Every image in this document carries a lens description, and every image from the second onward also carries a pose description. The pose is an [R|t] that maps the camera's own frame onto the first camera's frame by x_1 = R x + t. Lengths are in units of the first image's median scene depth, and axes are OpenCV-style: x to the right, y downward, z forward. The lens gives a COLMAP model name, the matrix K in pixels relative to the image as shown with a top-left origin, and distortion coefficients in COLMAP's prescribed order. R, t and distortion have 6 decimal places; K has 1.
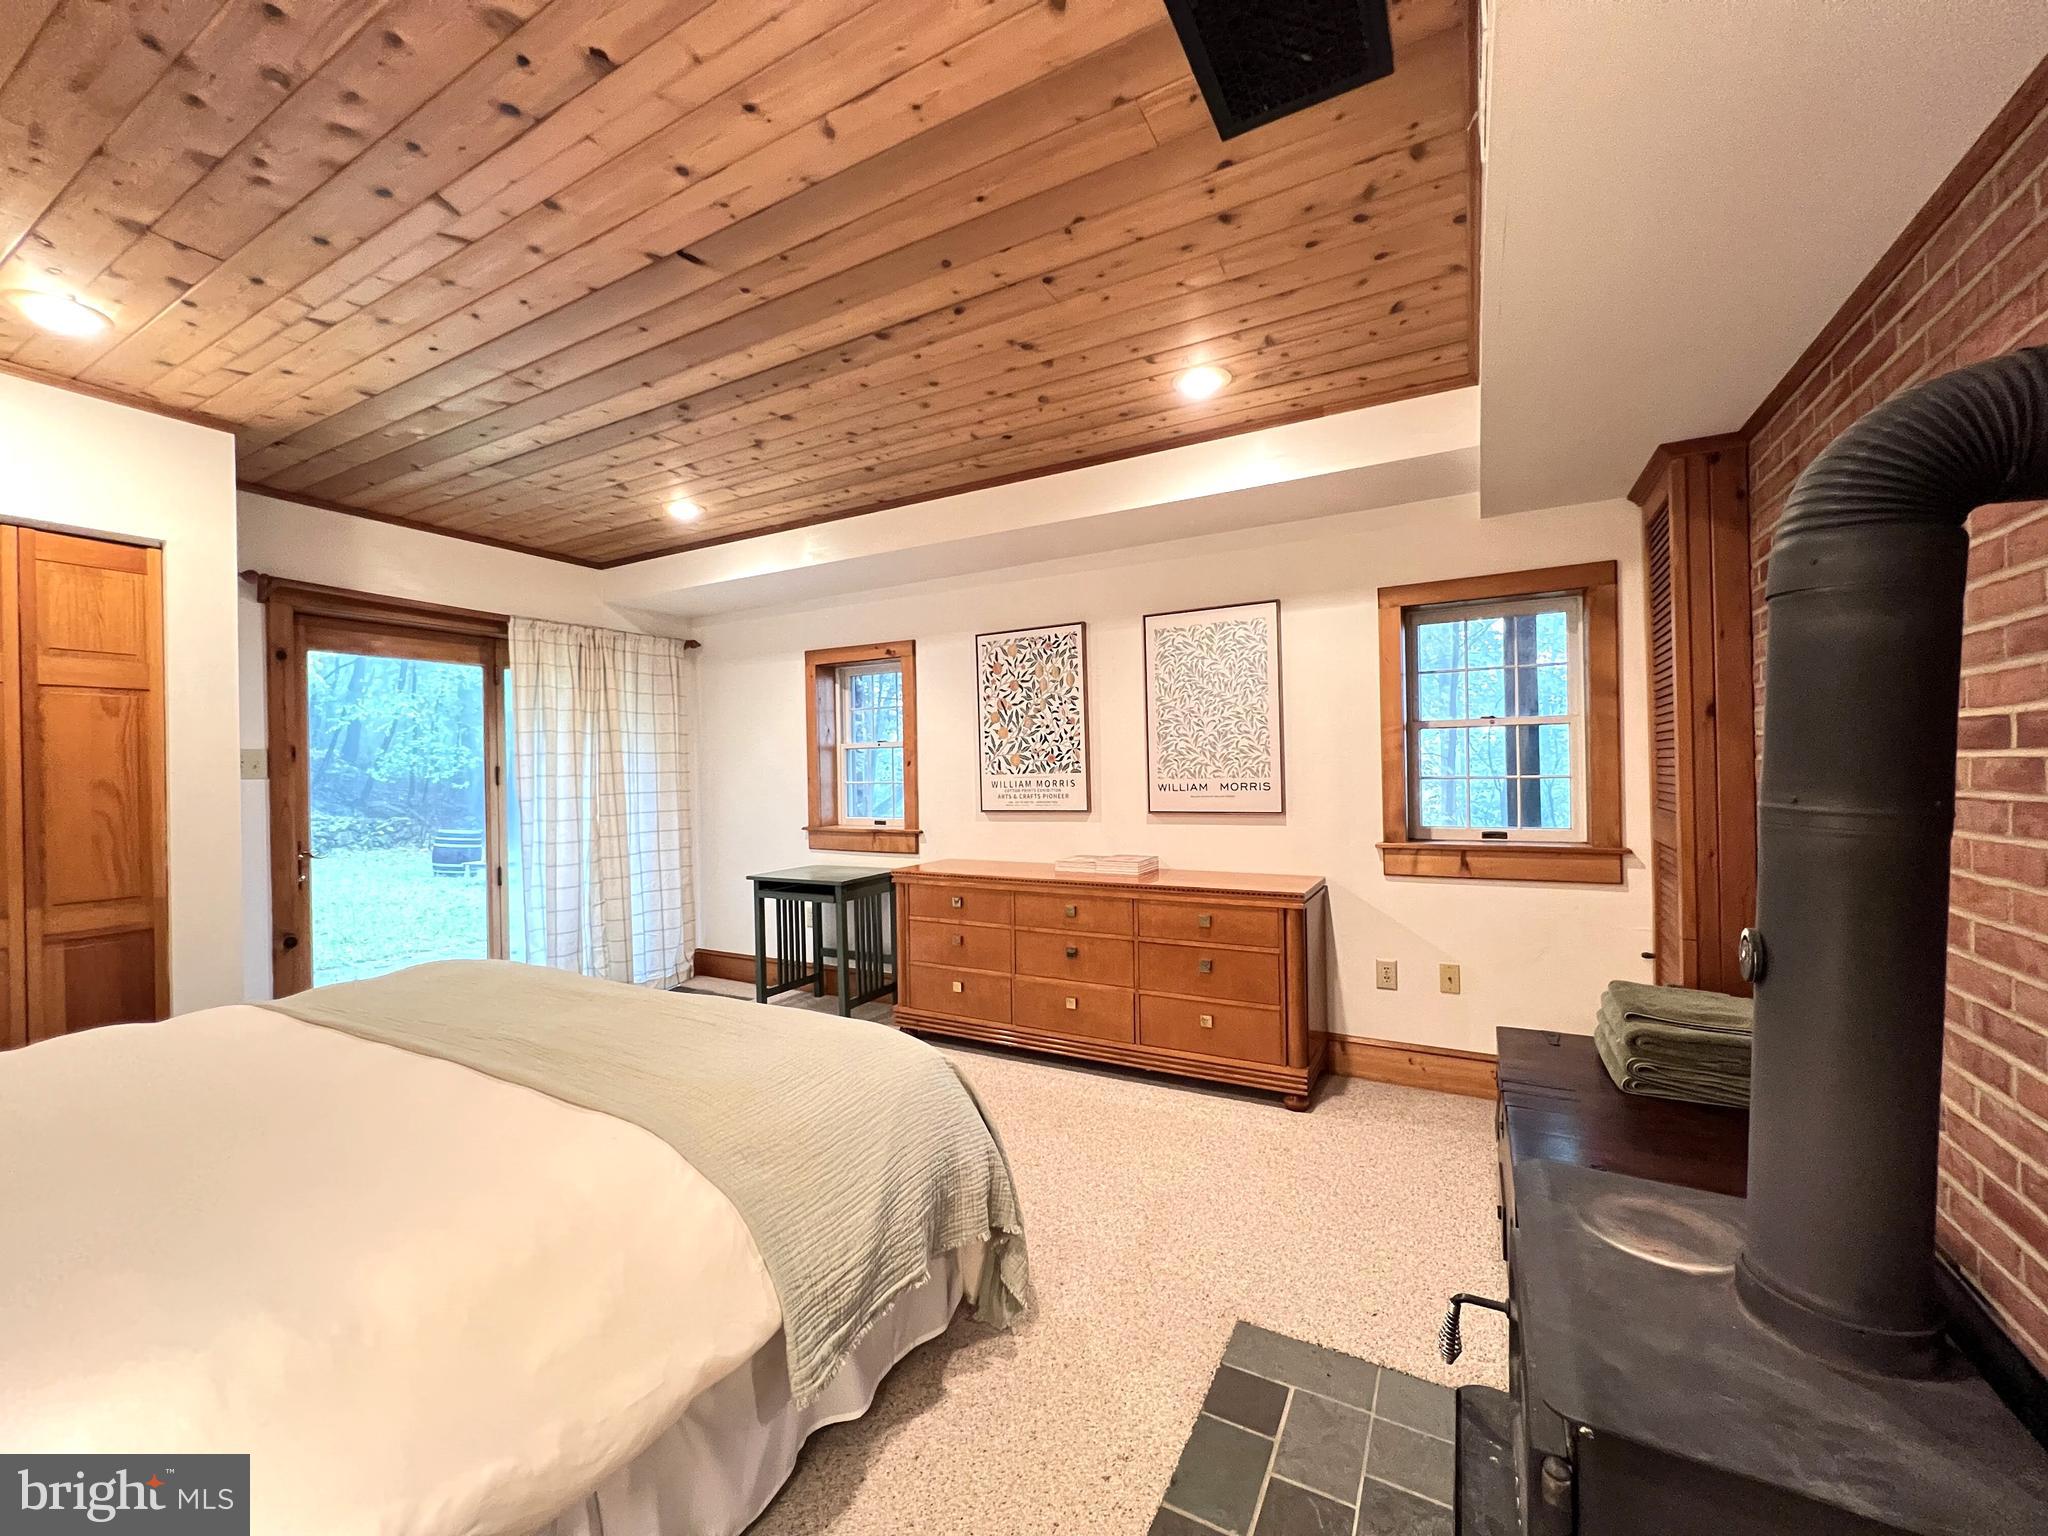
lens RADIAL K [[824.2, 0, 1020.7], [0, 824.2, 767.9], [0, 0, 1]] dist [-0.000453, 0.000168]
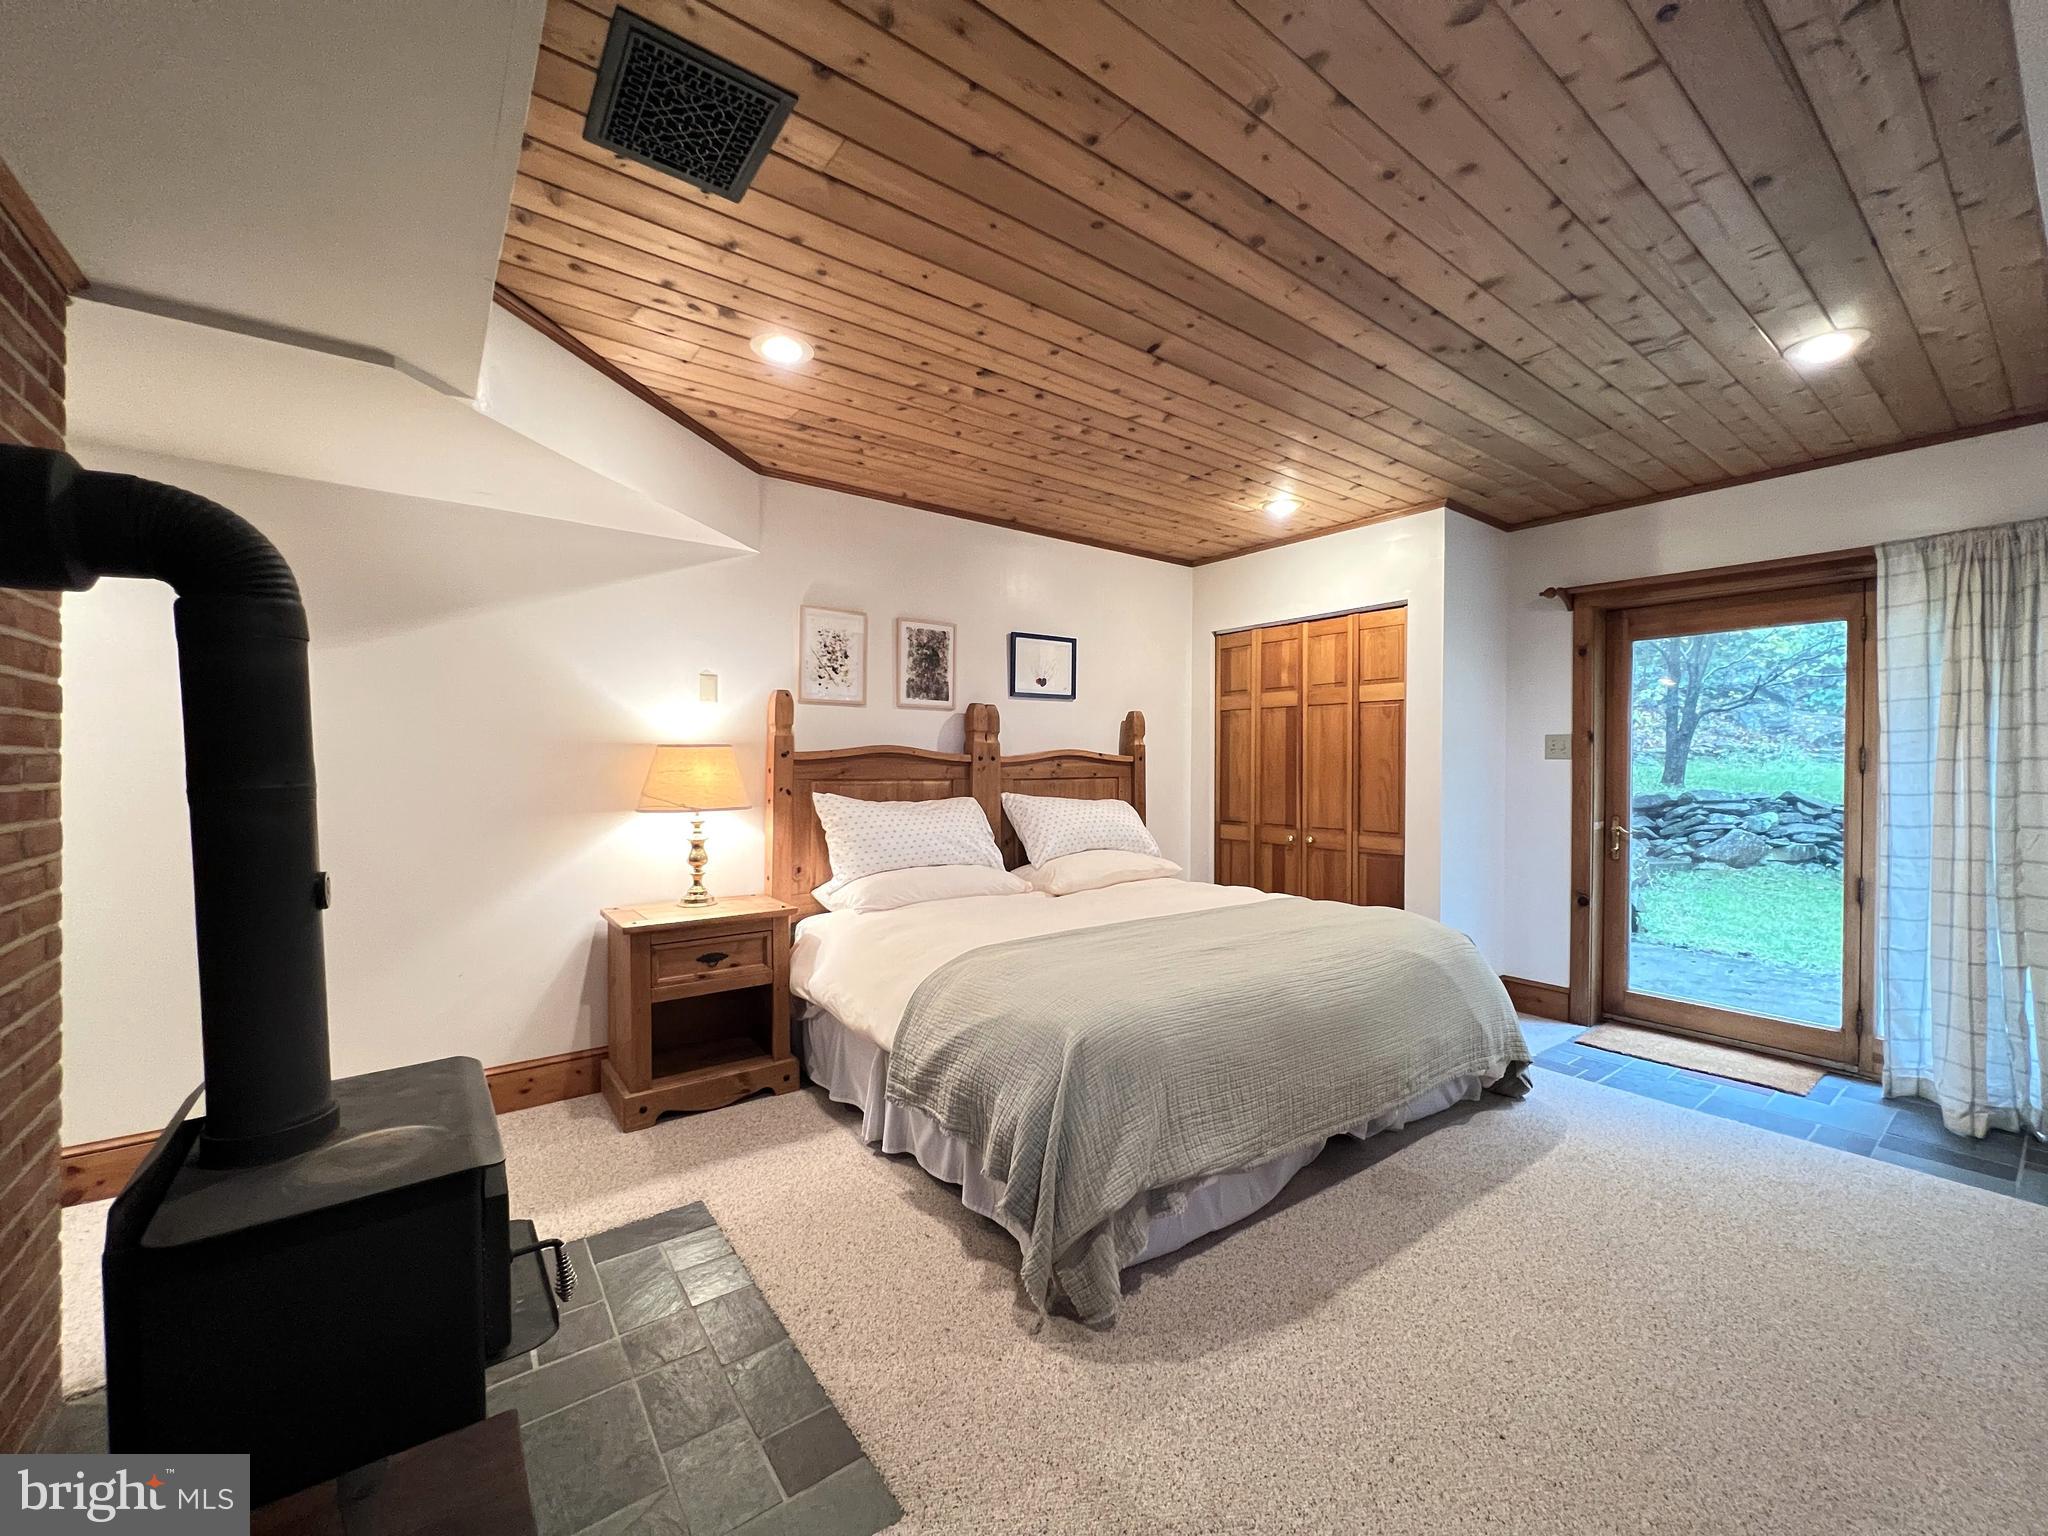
lens RADIAL K [[824.2, 0, 1025.9], [0, 824.2, 766.3], [0, 0, 1]] dist [-0.000453, 0.000168]
pose [[-0.410509, 0.017855, -0.911682, 0.656855], [0.003979, 0.999834, 0.017790, -0.001630], [0.911848, 0.003676, -0.410512, 1.047982]]
